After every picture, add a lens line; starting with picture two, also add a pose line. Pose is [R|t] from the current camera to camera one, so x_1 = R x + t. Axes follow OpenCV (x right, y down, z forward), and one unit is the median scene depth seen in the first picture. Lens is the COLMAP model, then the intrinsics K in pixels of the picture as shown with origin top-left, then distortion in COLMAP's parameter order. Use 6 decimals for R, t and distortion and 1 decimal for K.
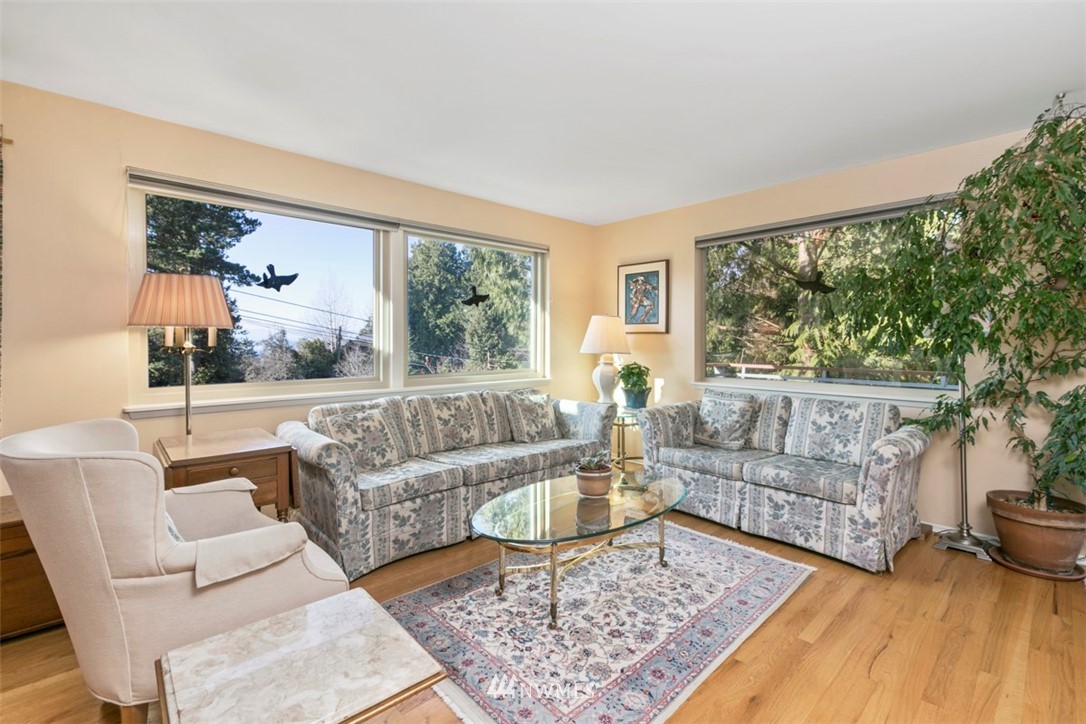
lens RADIAL K [[482.4, 0, 544.1], [0, 482.4, 352.7], [0, 0, 1]] dist [-0.004179, -0.000835]
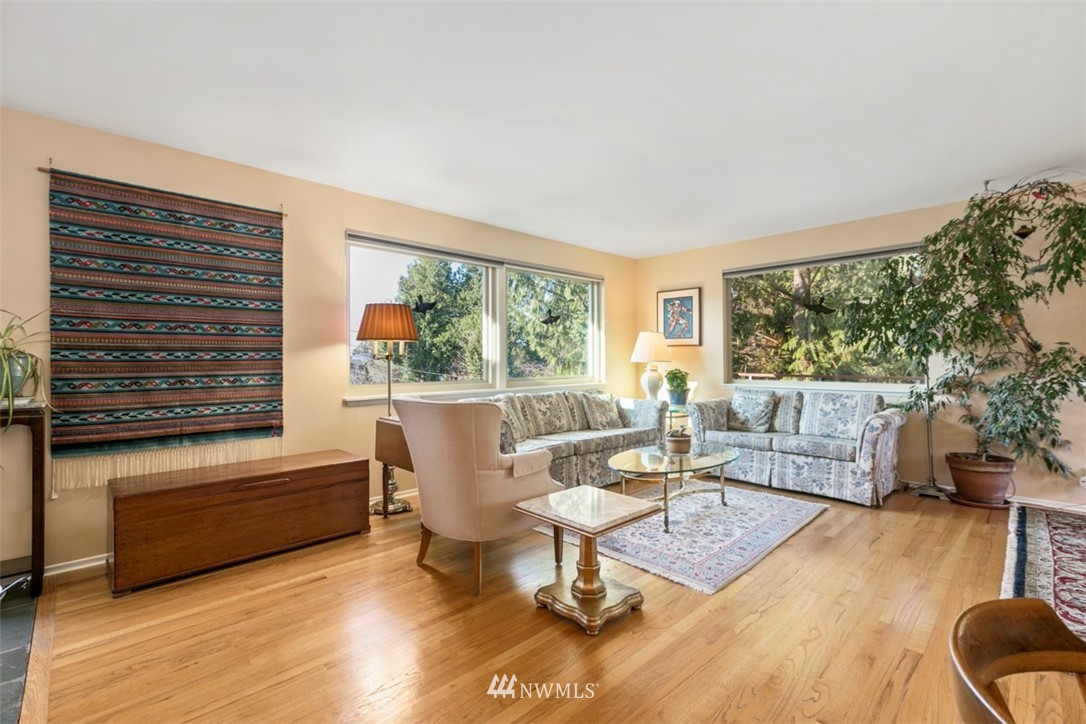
lens RADIAL K [[481.4, 0, 543.0], [0, 481.4, 362.0], [0, 0, 1]] dist [-0.001891, -0.000146]
pose [[0.999725, -0.007299, 0.022266, -0.254354], [0.007710, 0.999800, -0.018427, 0.030737], [-0.022127, 0.018594, 0.999582, -0.340016]]
